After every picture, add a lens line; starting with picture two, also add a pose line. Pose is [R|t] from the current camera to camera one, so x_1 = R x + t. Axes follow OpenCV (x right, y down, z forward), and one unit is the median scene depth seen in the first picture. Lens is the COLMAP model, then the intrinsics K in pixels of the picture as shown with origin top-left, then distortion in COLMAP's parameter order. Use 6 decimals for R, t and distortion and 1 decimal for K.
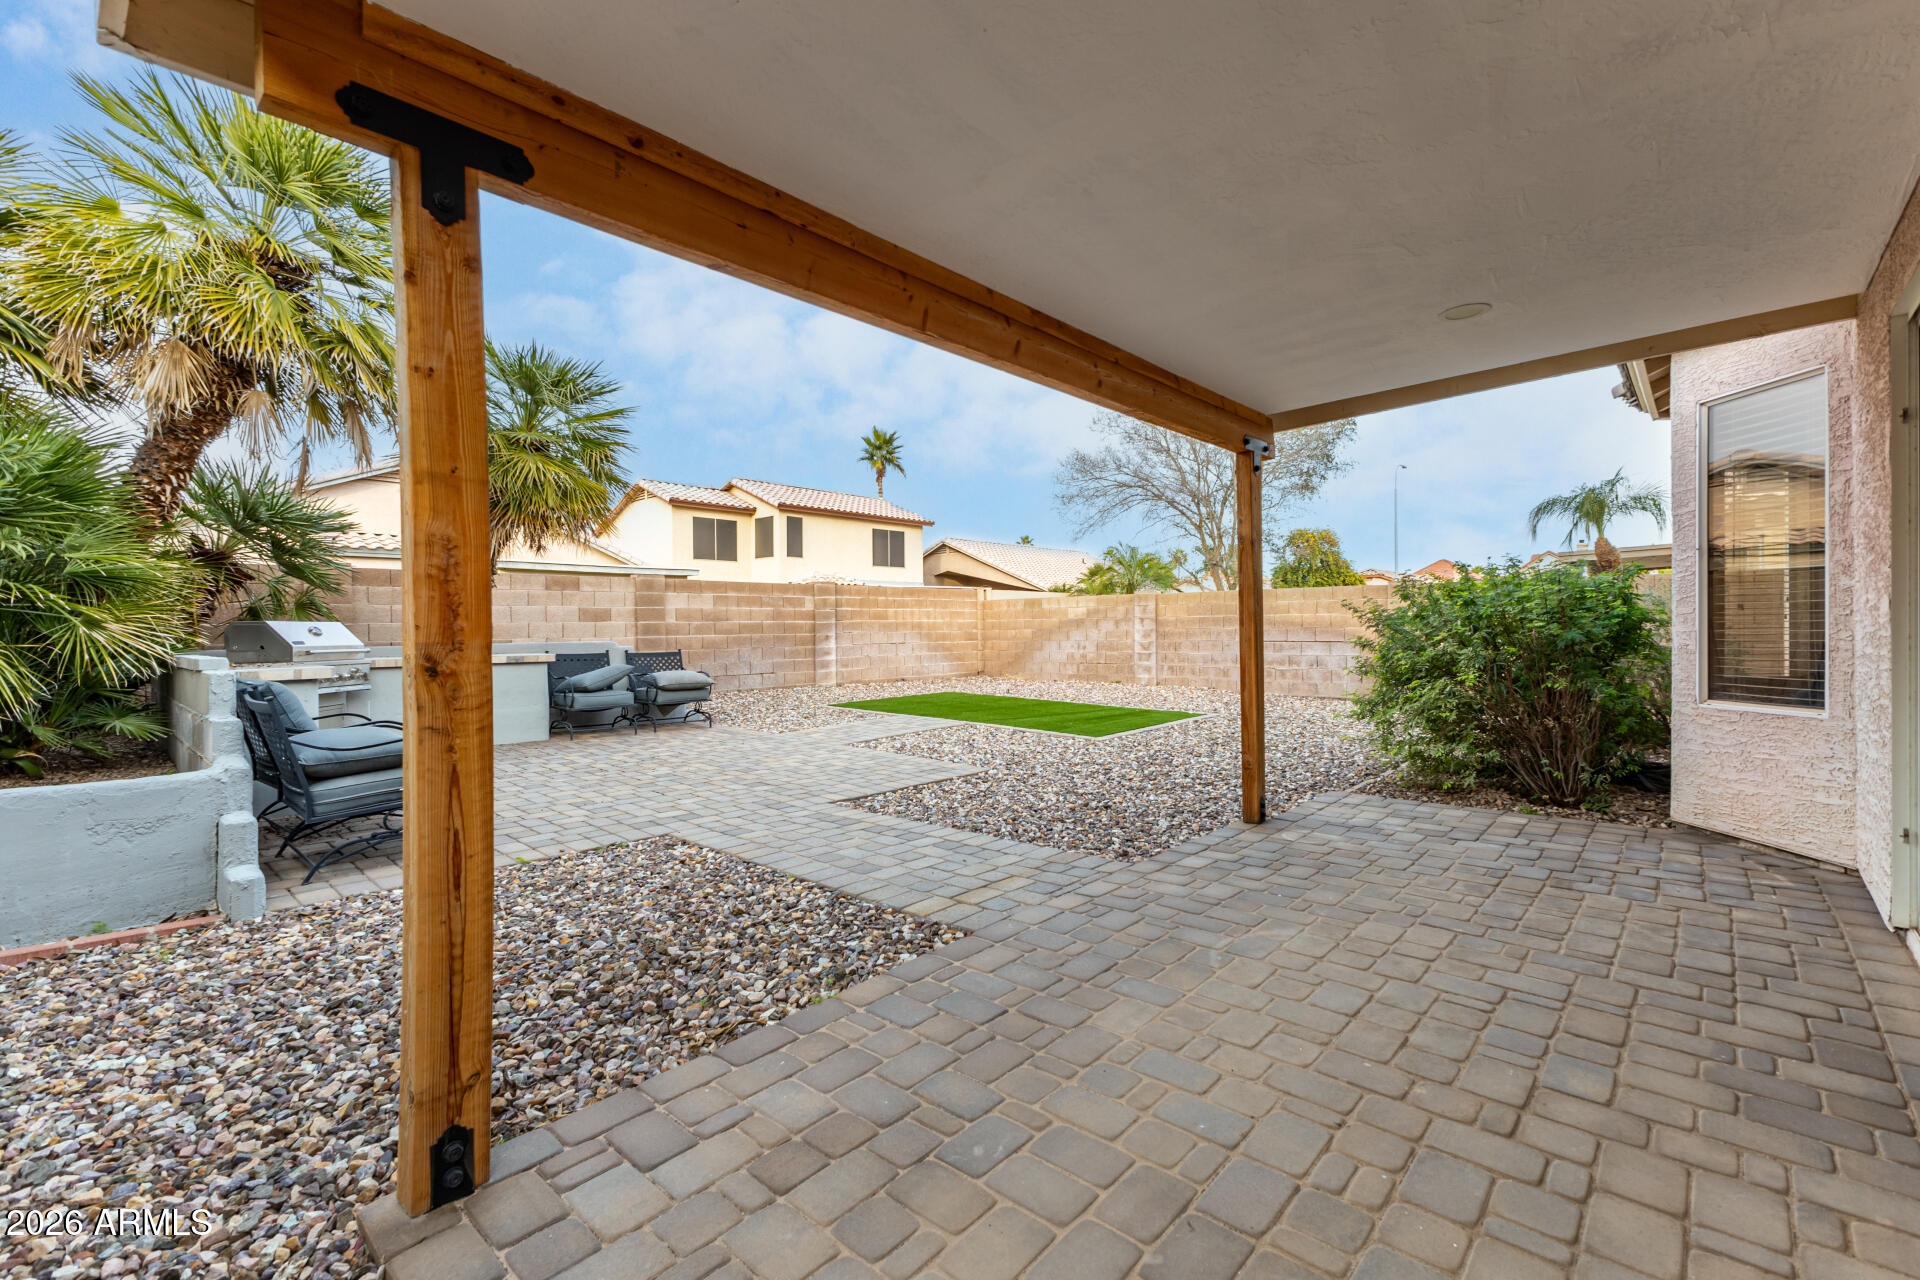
lens RADIAL K [[837.9, 0, 971.0], [0, 837.9, 629.6], [0, 0, 1]] dist [0.008869, -0.000544]
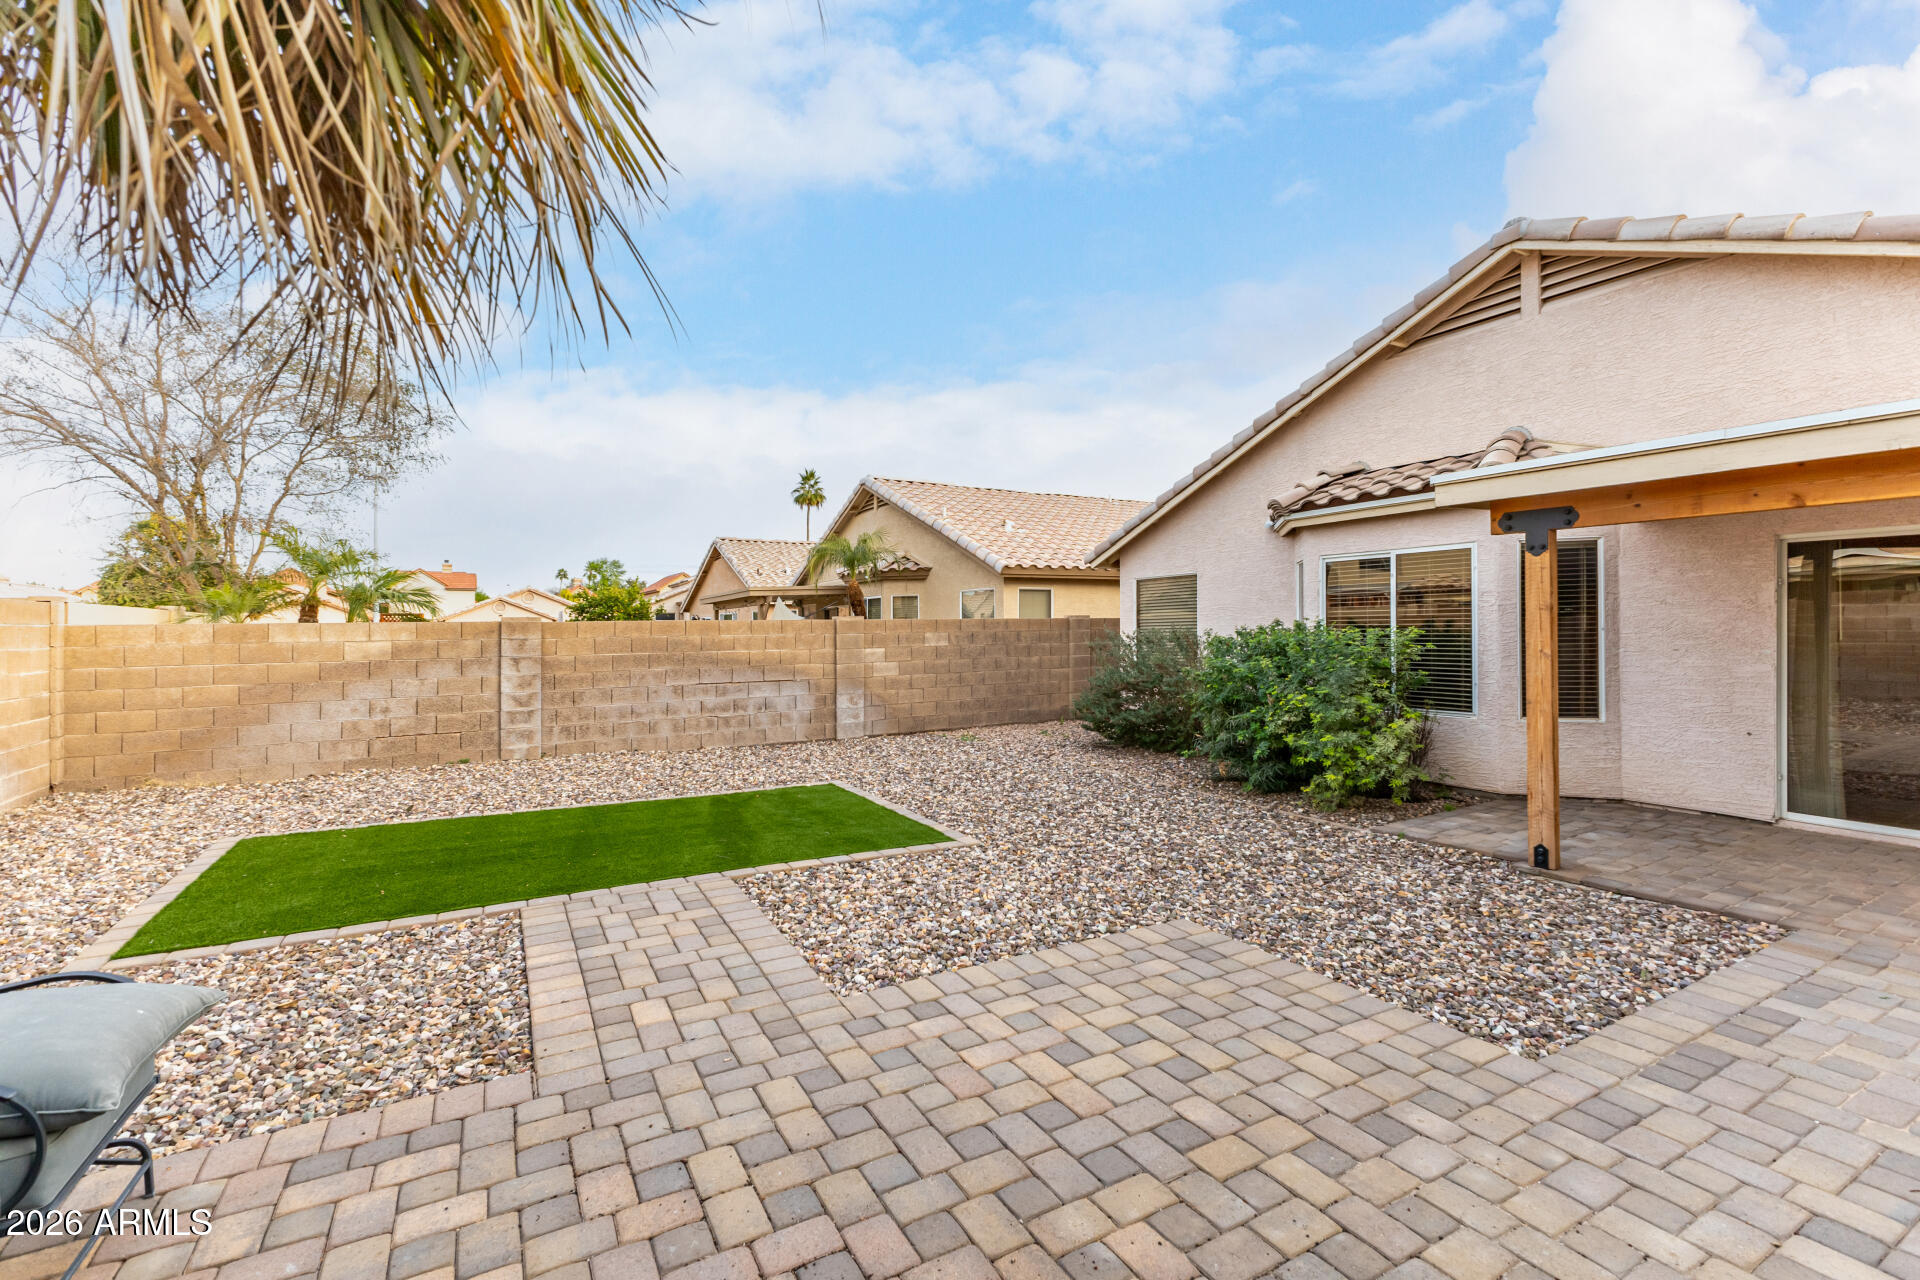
lens RADIAL K [[837.9, 0, 959.9], [0, 837.9, 632.5], [0, 0, 1]] dist [0.008869, -0.000544]
pose [[0.311688, -0.001429, 0.950183, -0.317214], [0.012520, 0.999918, -0.002603, -0.028334], [-0.950102, 0.012708, 0.311680, 0.464072]]
